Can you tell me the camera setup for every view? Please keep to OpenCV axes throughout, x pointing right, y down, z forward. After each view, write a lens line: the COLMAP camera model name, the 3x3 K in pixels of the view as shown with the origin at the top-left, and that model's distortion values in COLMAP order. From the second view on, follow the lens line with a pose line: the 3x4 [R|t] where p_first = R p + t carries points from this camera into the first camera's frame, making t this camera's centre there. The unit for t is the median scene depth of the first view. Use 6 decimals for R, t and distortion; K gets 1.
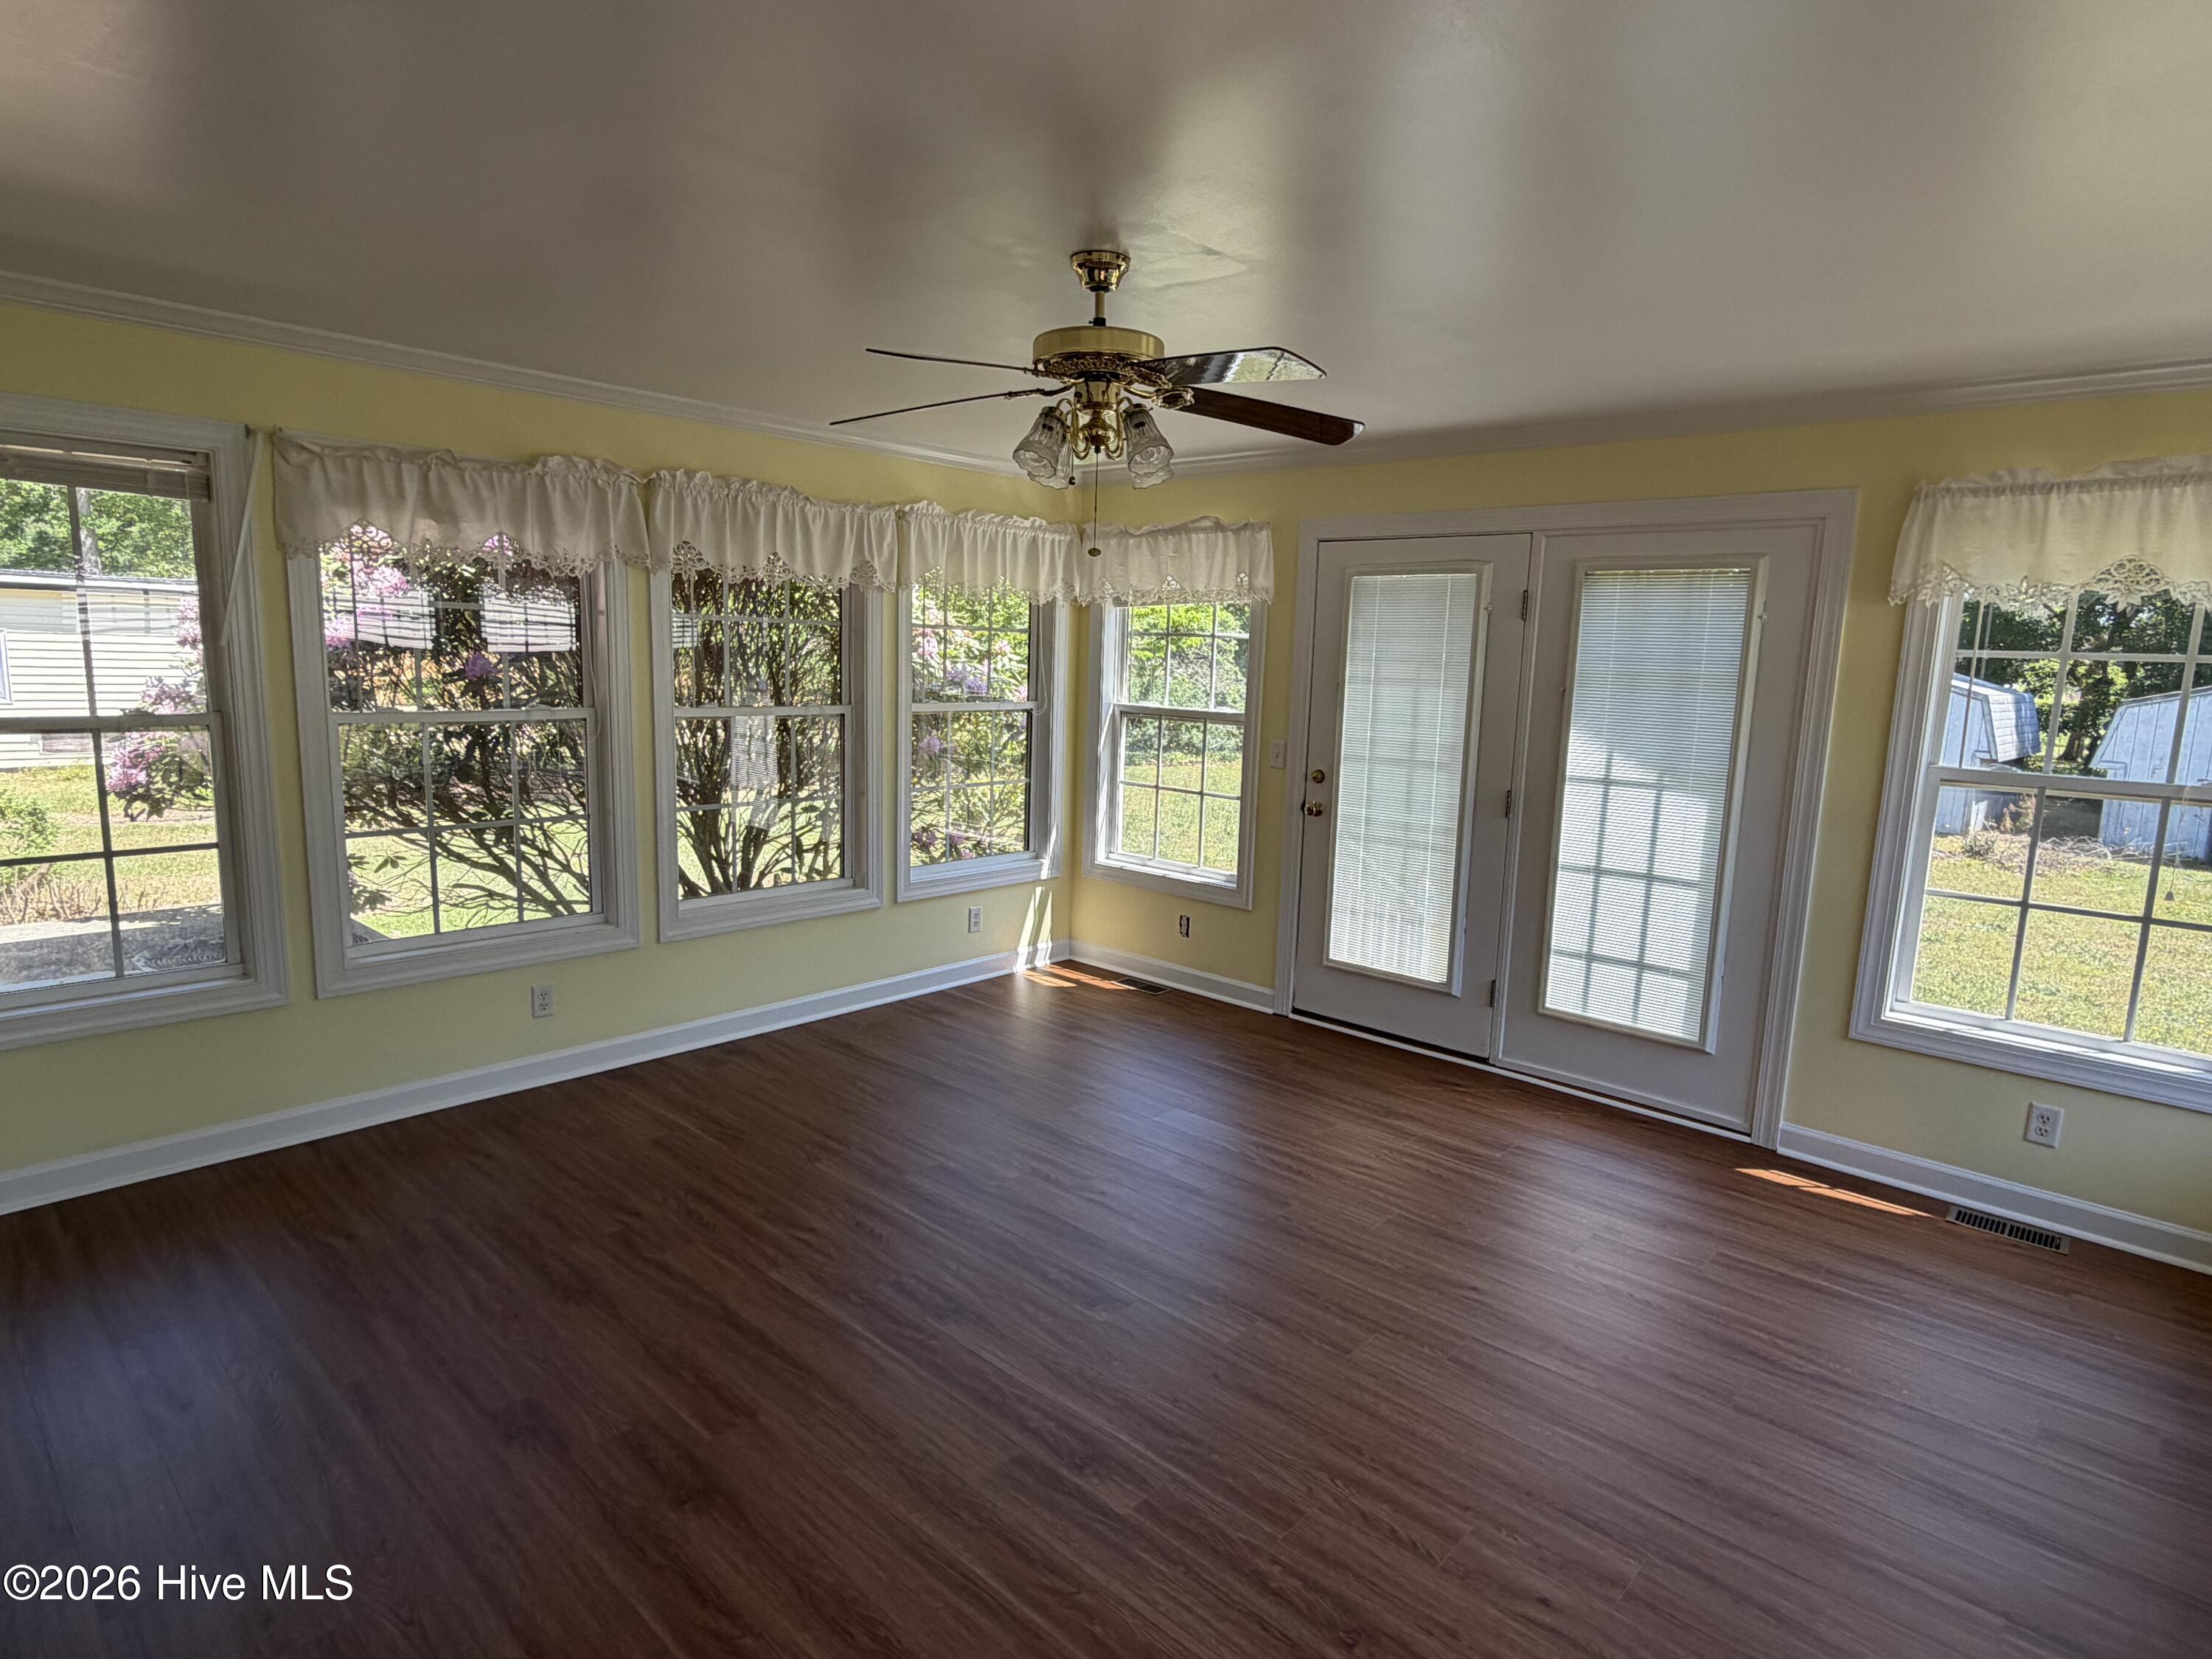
lens RADIAL K [[1192.4, 0, 1101.8], [0, 1192.4, 830.6], [0, 0, 1]] dist [0.003360, -0.002026]
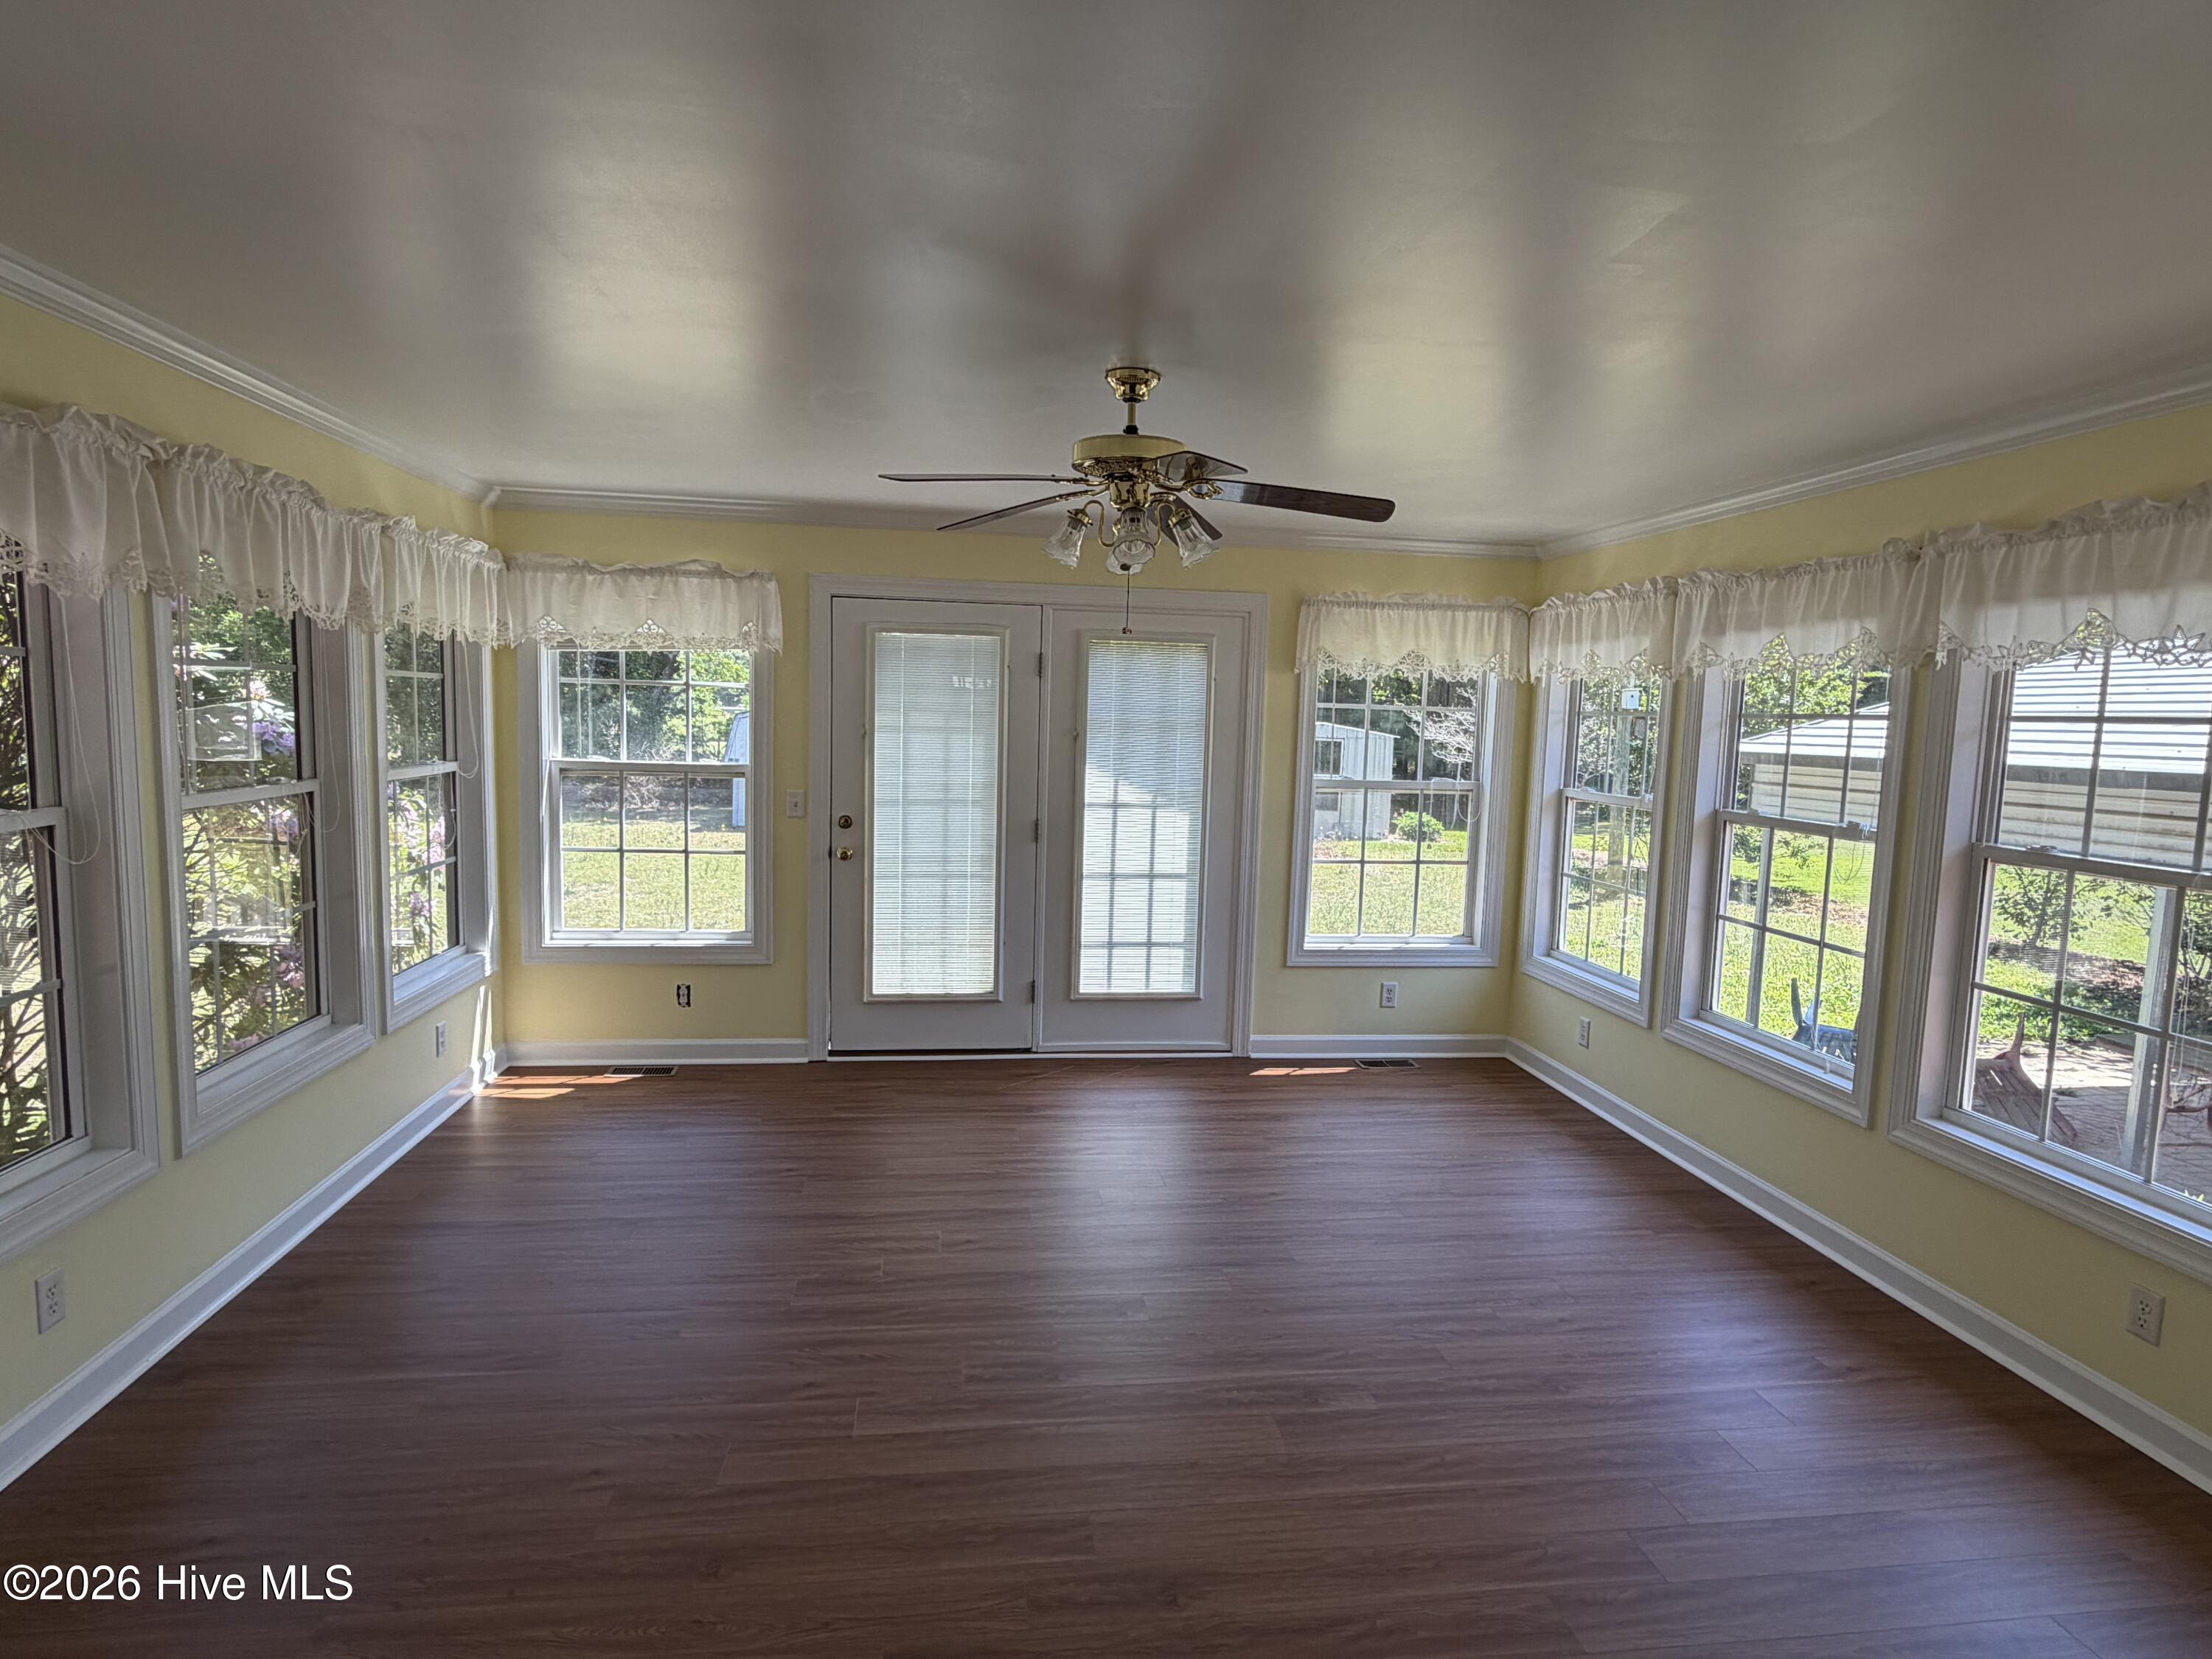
lens RADIAL K [[1192.4, 0, 1101.1], [0, 1192.4, 832.0], [0, 0, 1]] dist [0.003360, -0.002026]
pose [[0.640487, -0.090879, 0.762573, -0.535172], [0.107015, 0.993847, 0.028559, -0.048763], [-0.760476, 0.063315, 0.646272, 0.185223]]
